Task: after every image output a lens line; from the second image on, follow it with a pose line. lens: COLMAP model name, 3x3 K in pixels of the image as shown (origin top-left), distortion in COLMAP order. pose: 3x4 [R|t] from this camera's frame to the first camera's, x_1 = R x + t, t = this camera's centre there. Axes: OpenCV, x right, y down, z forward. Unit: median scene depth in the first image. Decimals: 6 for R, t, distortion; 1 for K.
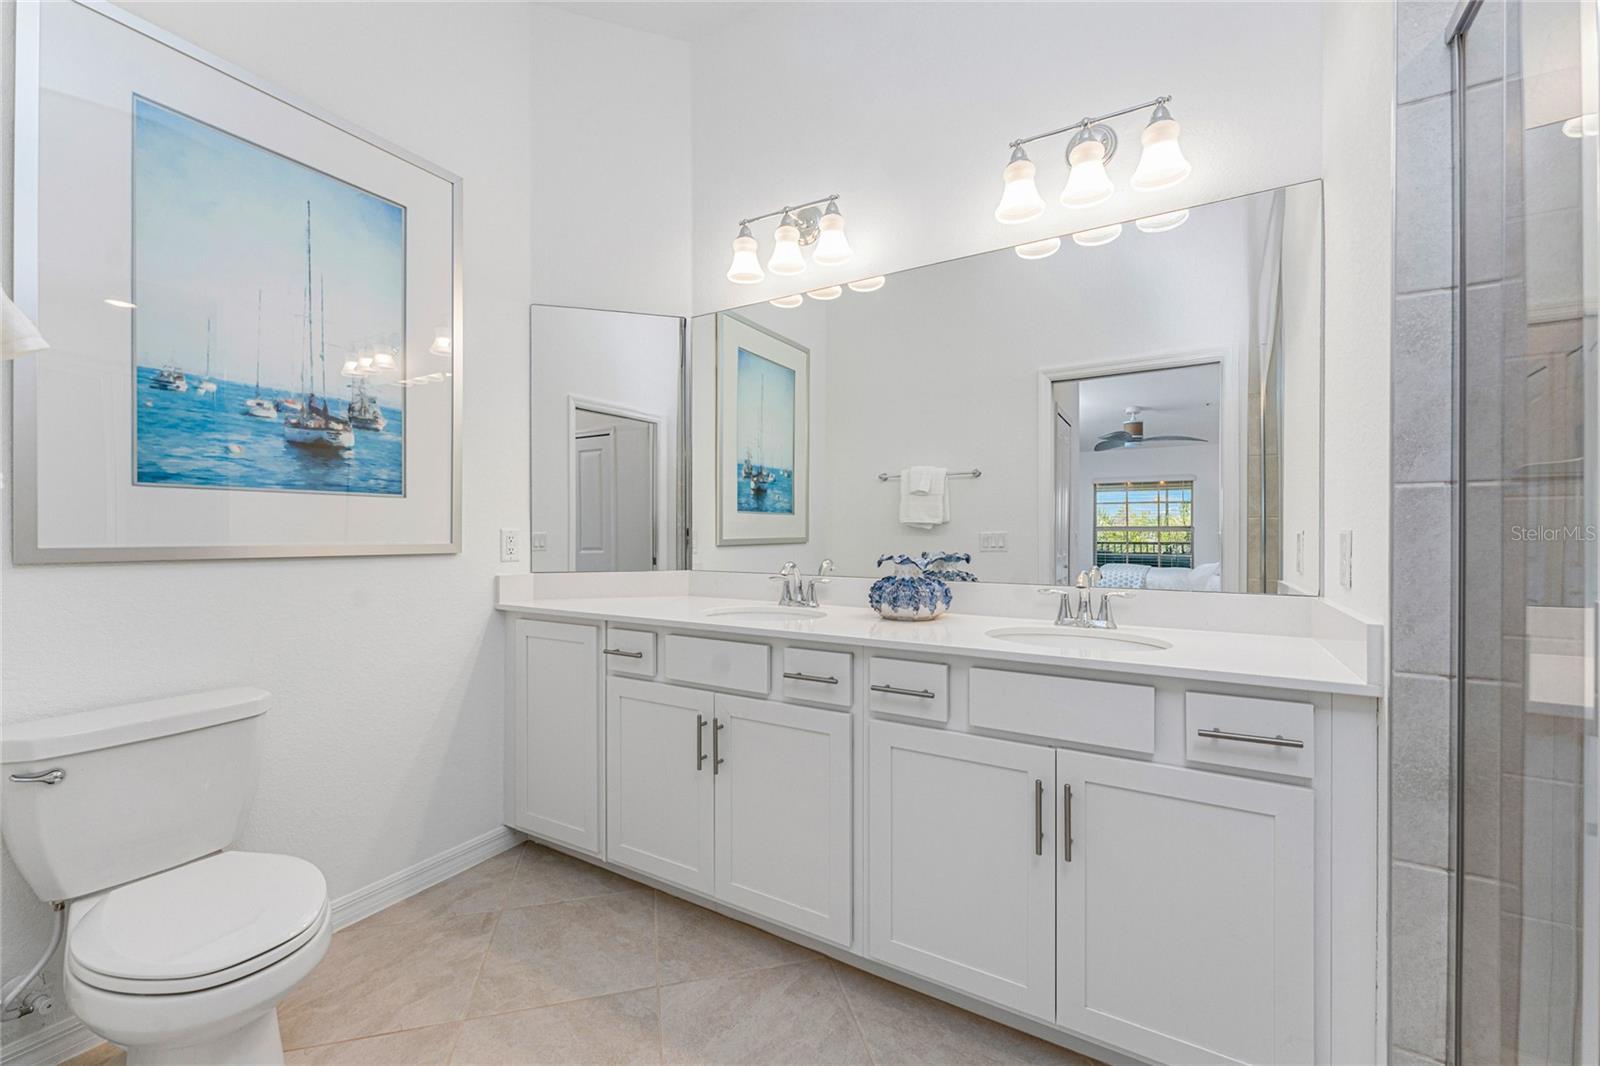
lens RADIAL K [[635.2, 0, 798.2], [0, 635.2, 530.4], [0, 0, 1]] dist [0.000652, 0.000072]
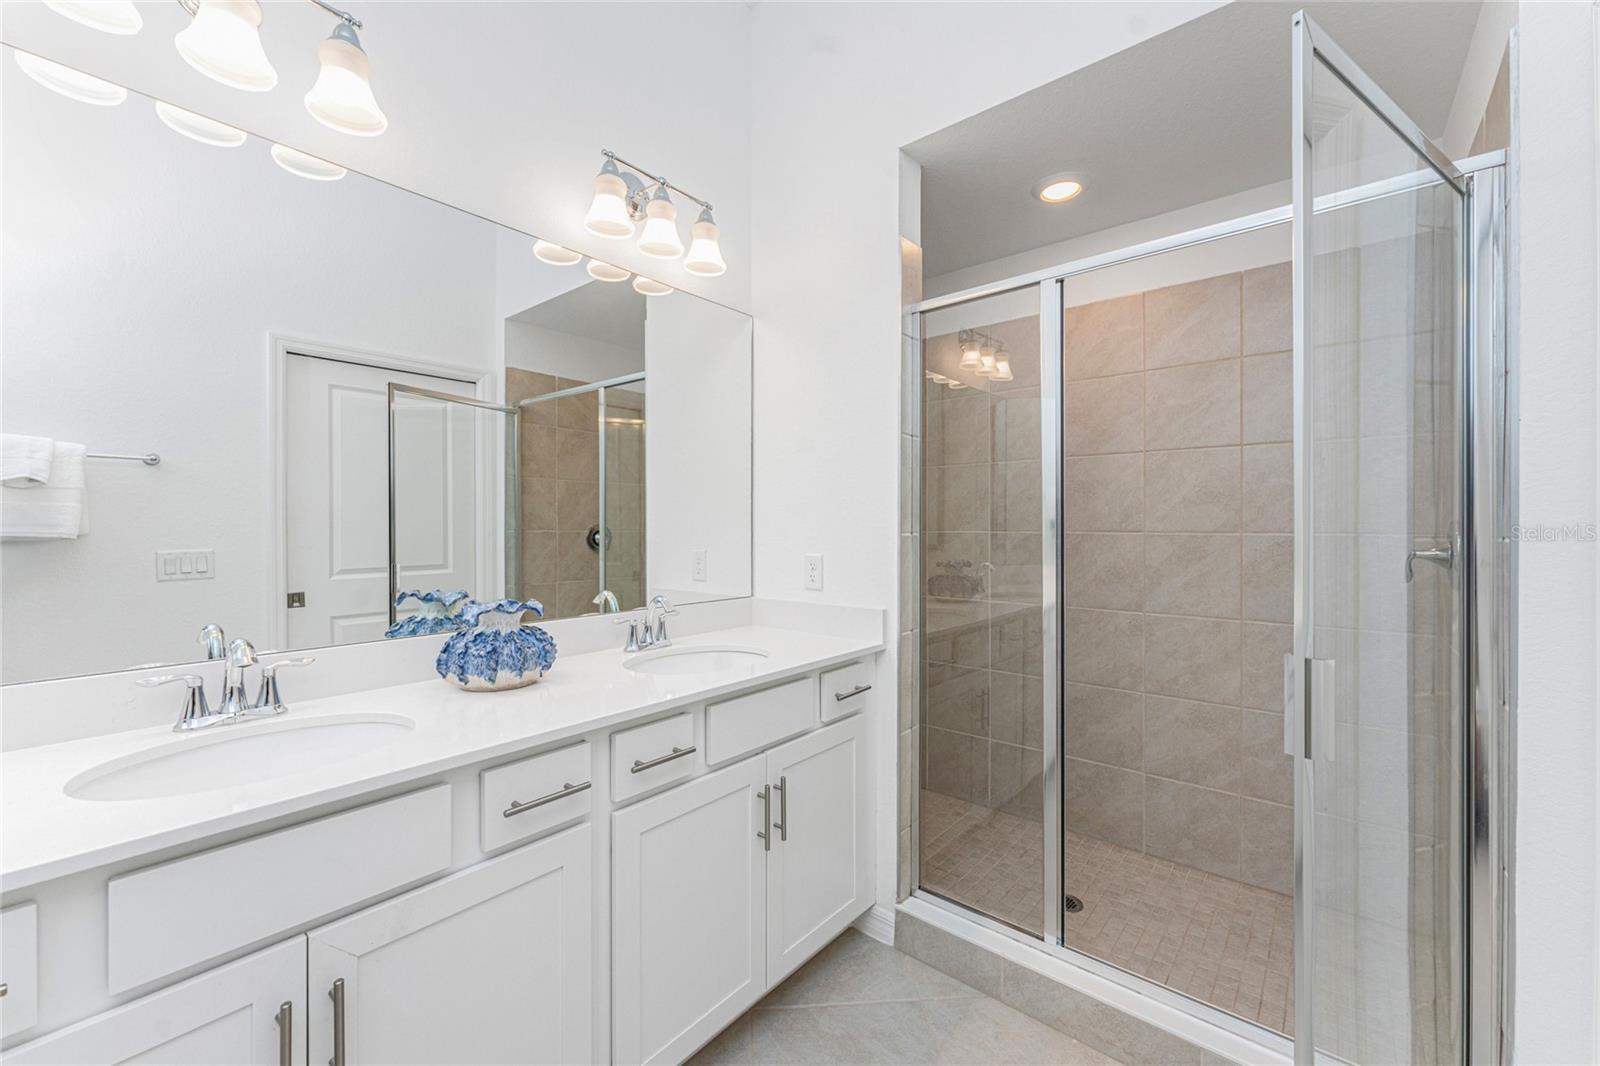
lens RADIAL K [[635.2, 0, 798.2], [0, 635.2, 530.4], [0, 0, 1]] dist [0.000652, 0.000072]
pose [[0.160995, -0.009924, 0.986905, -0.603569], [-0.002932, 0.999940, 0.010533, -0.066932], [-0.986951, -0.004590, 0.160956, 0.596949]]
